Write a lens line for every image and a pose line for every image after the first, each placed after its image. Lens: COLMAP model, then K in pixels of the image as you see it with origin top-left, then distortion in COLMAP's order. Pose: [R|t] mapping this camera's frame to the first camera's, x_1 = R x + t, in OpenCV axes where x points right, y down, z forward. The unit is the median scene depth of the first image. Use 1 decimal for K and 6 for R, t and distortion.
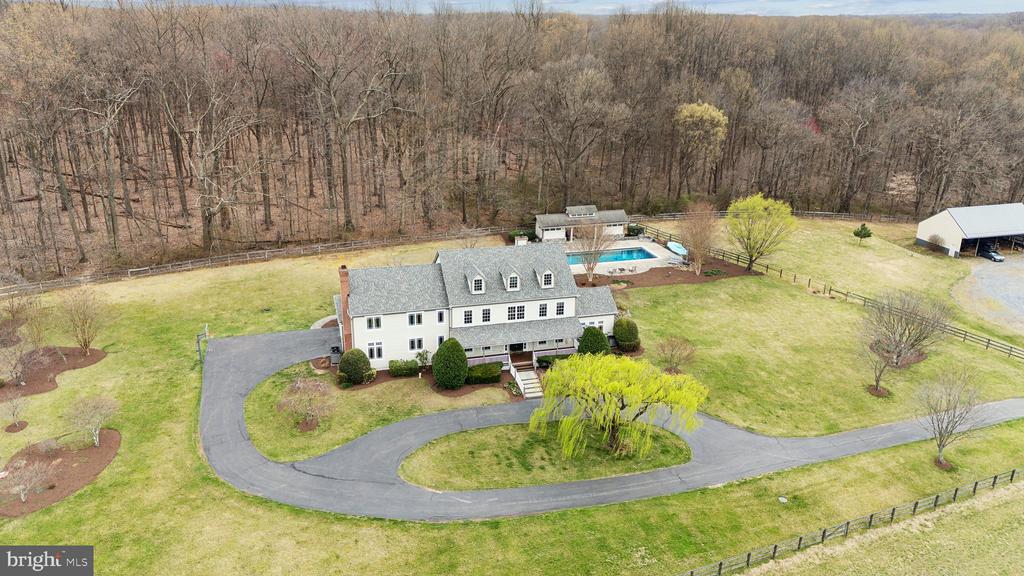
lens RADIAL K [[754.0, 0, 521.6], [0, 754.0, 309.1], [0, 0, 1]] dist [0.093199, -0.108665]
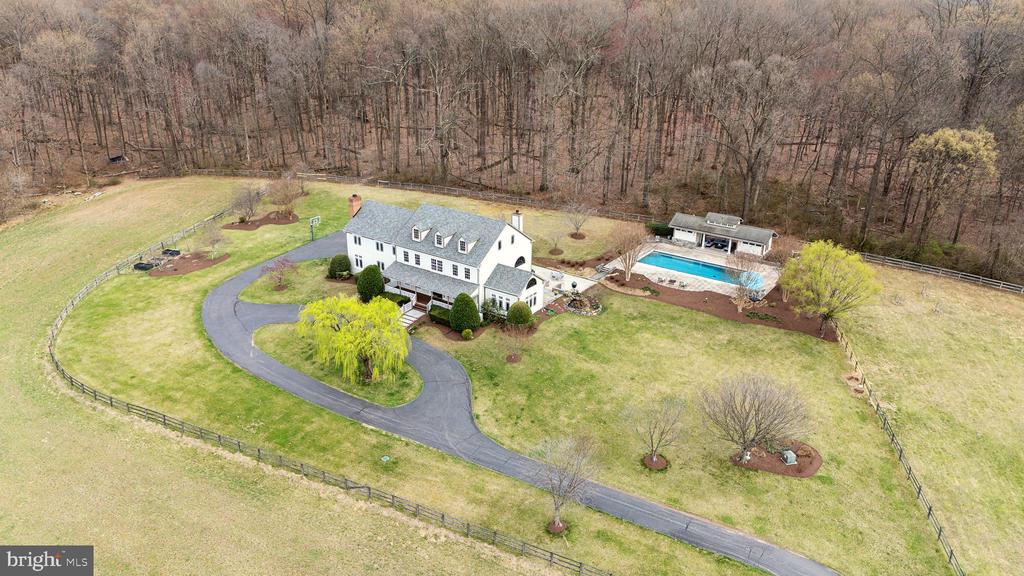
lens RADIAL K [[777.7, 0, 503.9], [0, 777.7, 280.5], [0, 0, 1]] dist [0.103615, -0.129429]
pose [[0.625121, 0.284744, -0.726735, 0.904538], [-0.284510, 0.950150, 0.127552, -0.149735], [0.726827, 0.127028, 0.674972, 0.224115]]
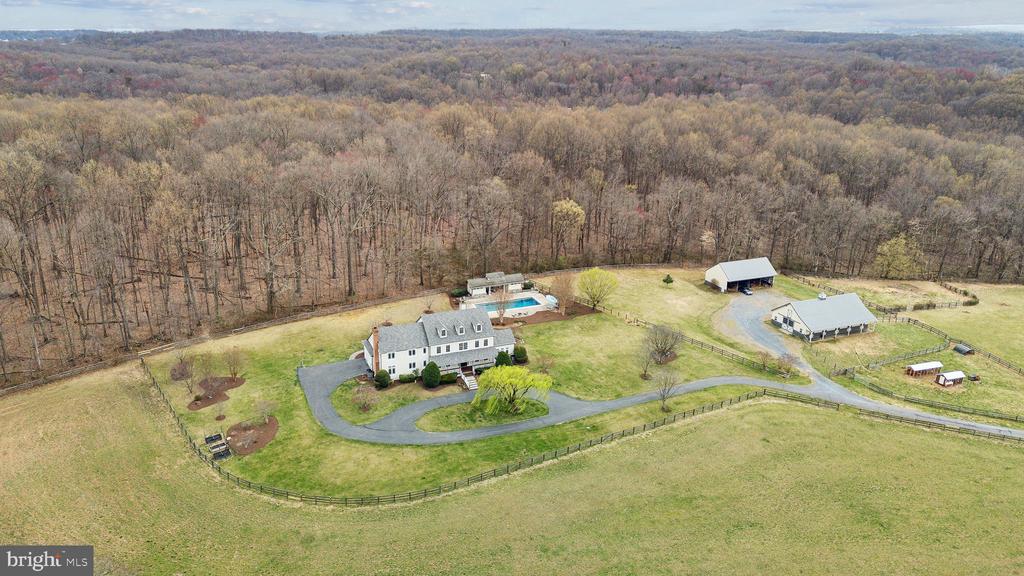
lens RADIAL K [[777.9, 0, 515.4], [0, 777.9, 245.3], [0, 0, 1]] dist [0.104347, -0.134934]
pose [[0.994502, -0.036575, 0.098125, -0.056462], [0.044962, 0.995394, -0.084675, -0.072814], [-0.094576, 0.088621, 0.991565, -0.962897]]
